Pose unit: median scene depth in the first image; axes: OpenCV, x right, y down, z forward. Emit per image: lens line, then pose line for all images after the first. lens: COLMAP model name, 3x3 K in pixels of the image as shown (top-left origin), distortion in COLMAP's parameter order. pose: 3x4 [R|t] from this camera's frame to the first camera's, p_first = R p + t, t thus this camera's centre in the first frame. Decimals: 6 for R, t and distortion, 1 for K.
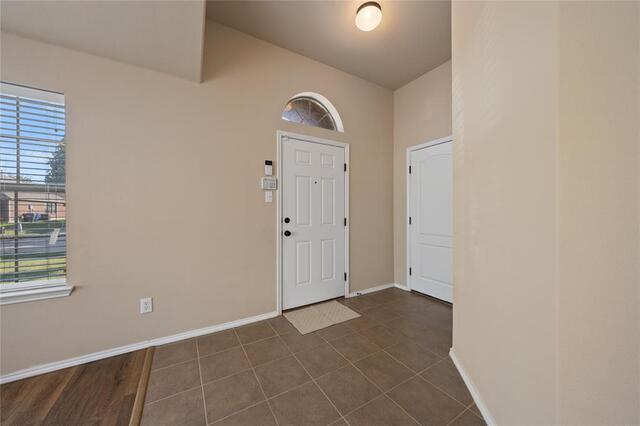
lens RADIAL K [[228.7, 0, 320.6], [0, 228.7, 212.3], [0, 0, 1]] dist [-0.004856, -0.000347]
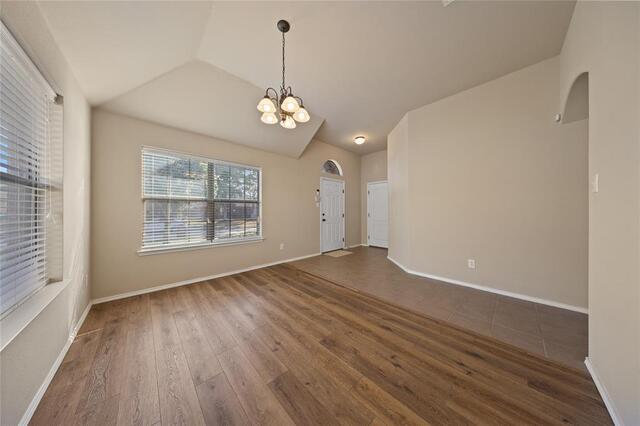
lens RADIAL K [[186.5, 0, 319.9], [0, 186.5, 210.9], [0, 0, 1]] dist [-0.006347, 0.000252]
pose [[0.974741, 0.002563, 0.223323, -0.556545], [-0.000352, 0.999951, -0.009939, 0.014922], [-0.223337, 0.009609, 0.974694, -0.782357]]
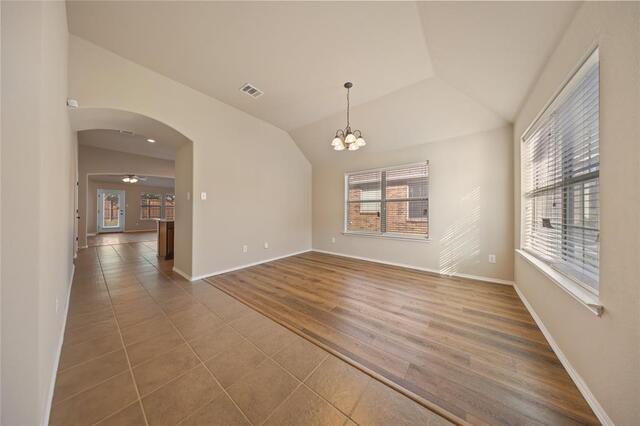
lens RADIAL K [[186.5, 0, 317.0], [0, 186.5, 210.6], [0, 0, 1]] dist [-0.006347, 0.000252]
pose [[-0.937094, -0.003980, -0.349054, -0.050838], [-0.004679, 0.999988, 0.001161, 0.023223], [0.349045, 0.002721, -0.937102, 0.711639]]
